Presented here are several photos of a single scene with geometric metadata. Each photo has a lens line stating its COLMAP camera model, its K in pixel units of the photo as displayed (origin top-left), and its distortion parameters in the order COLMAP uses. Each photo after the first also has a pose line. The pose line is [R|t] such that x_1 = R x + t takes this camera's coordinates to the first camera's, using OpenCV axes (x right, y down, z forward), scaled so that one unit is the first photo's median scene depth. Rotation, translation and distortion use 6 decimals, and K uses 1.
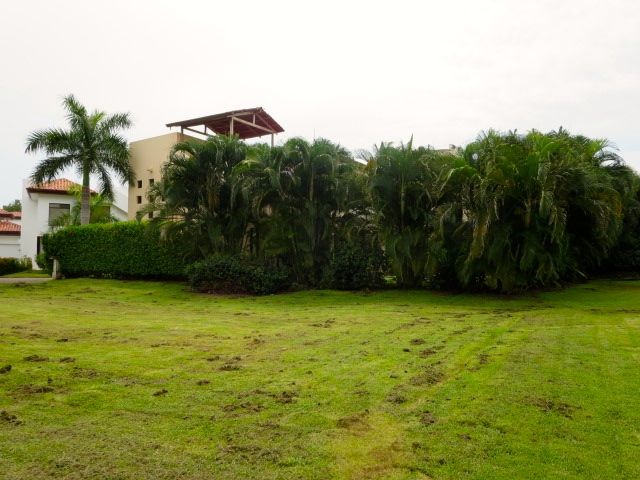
lens RADIAL K [[495.7, 0, 320.0], [0, 495.7, 240.0], [0, 0, 1]] dist [0.001816, 0.000640]
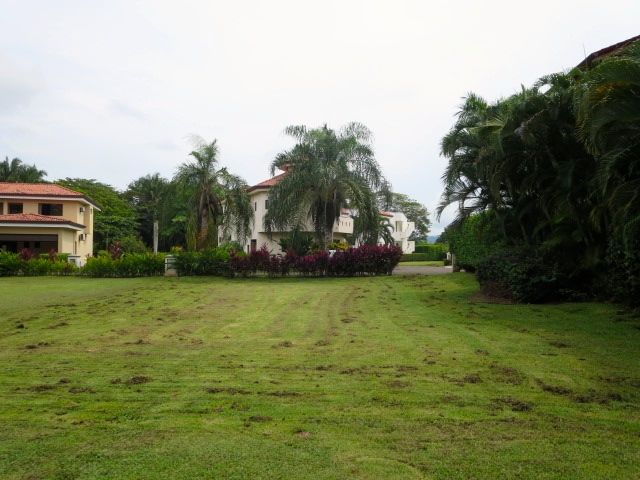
lens RADIAL K [[495.7, 0, 320.0], [0, 495.7, 240.0], [0, 0, 1]] dist [0.001816, 0.000640]
pose [[0.476049, -0.025728, -0.879043, 0.267252], [0.041122, 0.999130, -0.006973, 0.006227], [0.878457, -0.032829, 0.476692, 0.241418]]
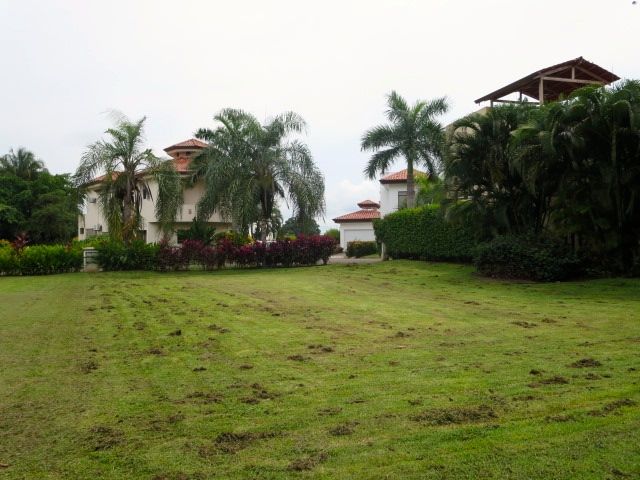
lens RADIAL K [[495.7, 0, 320.0], [0, 495.7, 240.0], [0, 0, 1]] dist [0.001816, 0.000640]
pose [[0.741189, -0.016784, -0.671087, 0.114057], [0.043915, 0.998758, 0.023523, 0.001200], [0.669859, -0.046906, 0.741005, 0.074091]]
